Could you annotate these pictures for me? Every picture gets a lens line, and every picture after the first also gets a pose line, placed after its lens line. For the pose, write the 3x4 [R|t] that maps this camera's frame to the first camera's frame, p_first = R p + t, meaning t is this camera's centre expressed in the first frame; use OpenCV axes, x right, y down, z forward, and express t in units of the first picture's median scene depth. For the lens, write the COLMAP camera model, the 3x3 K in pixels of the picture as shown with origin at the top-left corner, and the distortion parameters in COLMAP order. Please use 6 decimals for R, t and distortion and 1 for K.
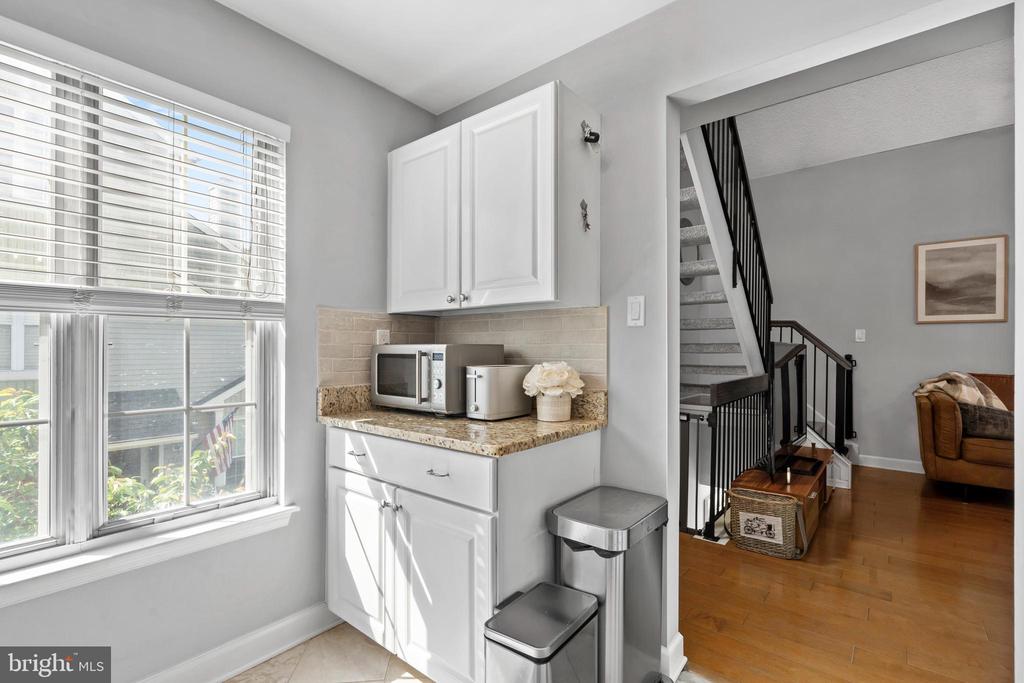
lens RADIAL K [[476.8, 0, 514.1], [0, 476.8, 350.1], [0, 0, 1]] dist [0.001243, 0.001709]
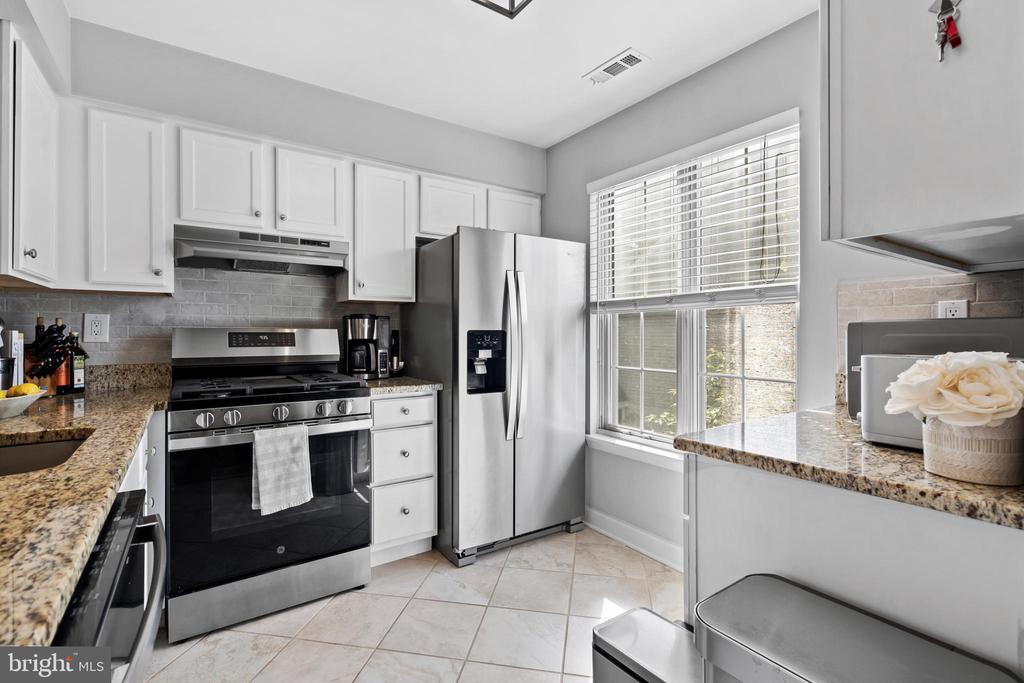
lens RADIAL K [[476.8, 0, 502.0], [0, 476.8, 335.5], [0, 0, 1]] dist [0.001243, 0.001709]
pose [[-0.312878, 0.002863, -0.949789, 0.290822], [0.004849, 0.999987, 0.001417, 0.001829], [0.949781, -0.004162, -0.312888, 0.323966]]
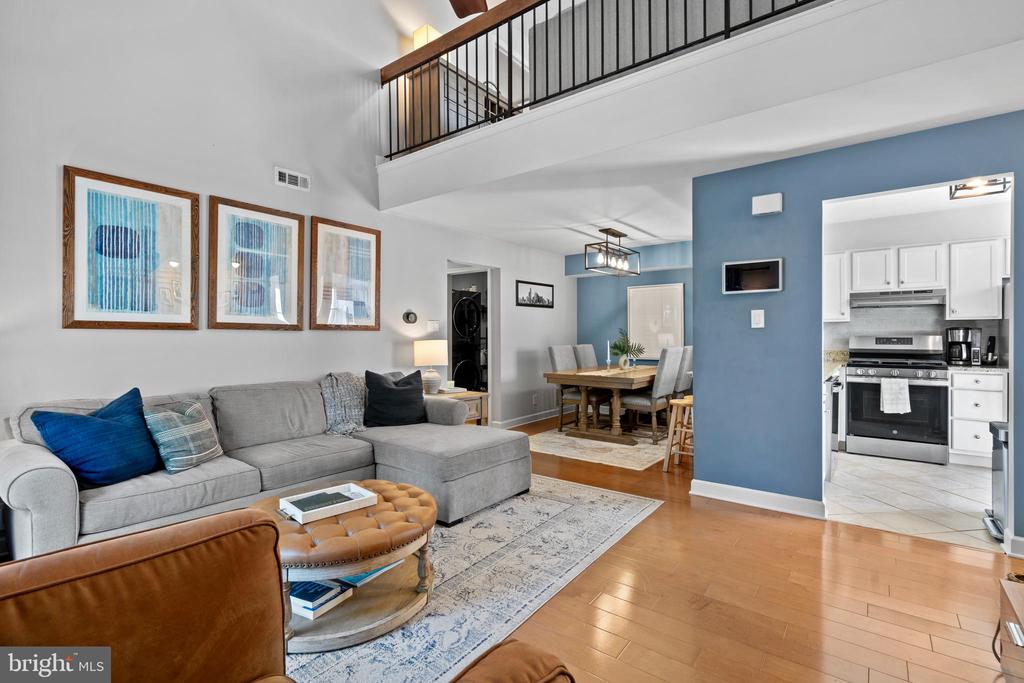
lens RADIAL K [[476.8, 0, 508.8], [0, 476.8, 337.4], [0, 0, 1]] dist [0.001243, 0.001709]
pose [[-0.999862, 0.002094, -0.016492, 0.797660], [0.002077, 0.999997, 0.001090, -0.006060], [0.016495, 0.001055, -0.999863, 1.023637]]
